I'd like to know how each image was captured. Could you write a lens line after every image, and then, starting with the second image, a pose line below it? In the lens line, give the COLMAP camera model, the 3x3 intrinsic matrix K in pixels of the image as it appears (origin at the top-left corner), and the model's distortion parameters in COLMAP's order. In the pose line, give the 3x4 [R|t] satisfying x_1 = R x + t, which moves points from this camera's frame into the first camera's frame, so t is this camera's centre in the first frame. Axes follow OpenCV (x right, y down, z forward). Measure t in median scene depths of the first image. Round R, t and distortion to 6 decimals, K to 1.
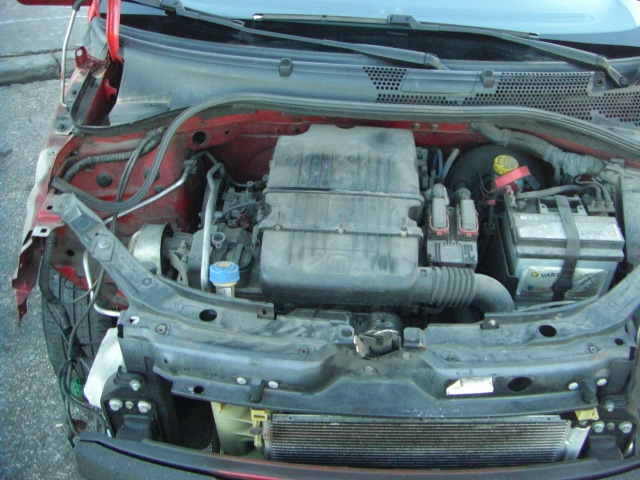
lens RADIAL K [[725.6, 0, 348.3], [0, 725.6, 200.1], [0, 0, 1]] dist [-0.199468, 0.197124]
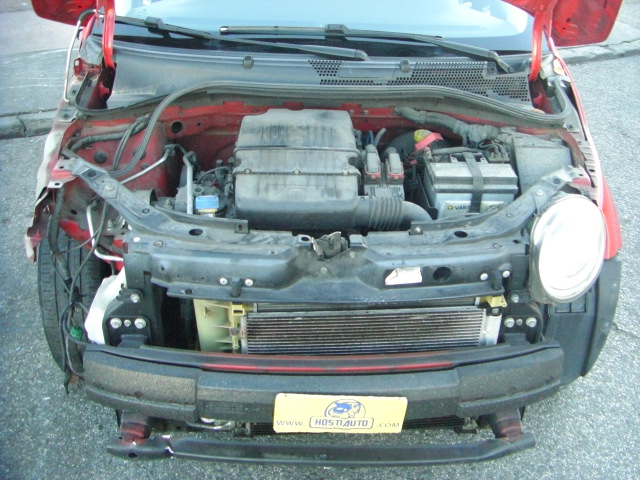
lens RADIAL K [[725.6, 0, 348.3], [0, 725.6, 200.1], [0, 0, 1]] dist [-0.199468, 0.197124]
pose [[0.995339, -0.034586, 0.090026, -0.035574], [0.047260, 0.988637, -0.142701, 0.269805], [-0.084068, 0.146290, 0.985663, -0.258475]]
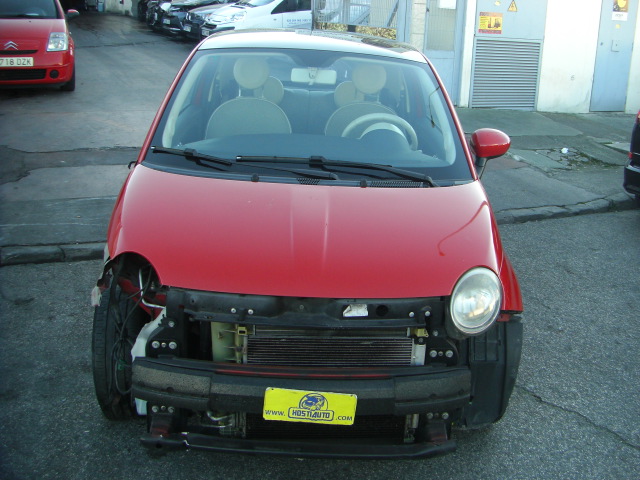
lens RADIAL K [[725.6, 0, 348.3], [0, 725.6, 200.1], [0, 0, 1]] dist [-0.199468, 0.197124]
pose [[0.995529, 0.003731, 0.094381, -0.026231], [0.033231, 0.921502, -0.386949, 0.644097], [-0.088416, 0.388355, 0.917258, -0.766734]]
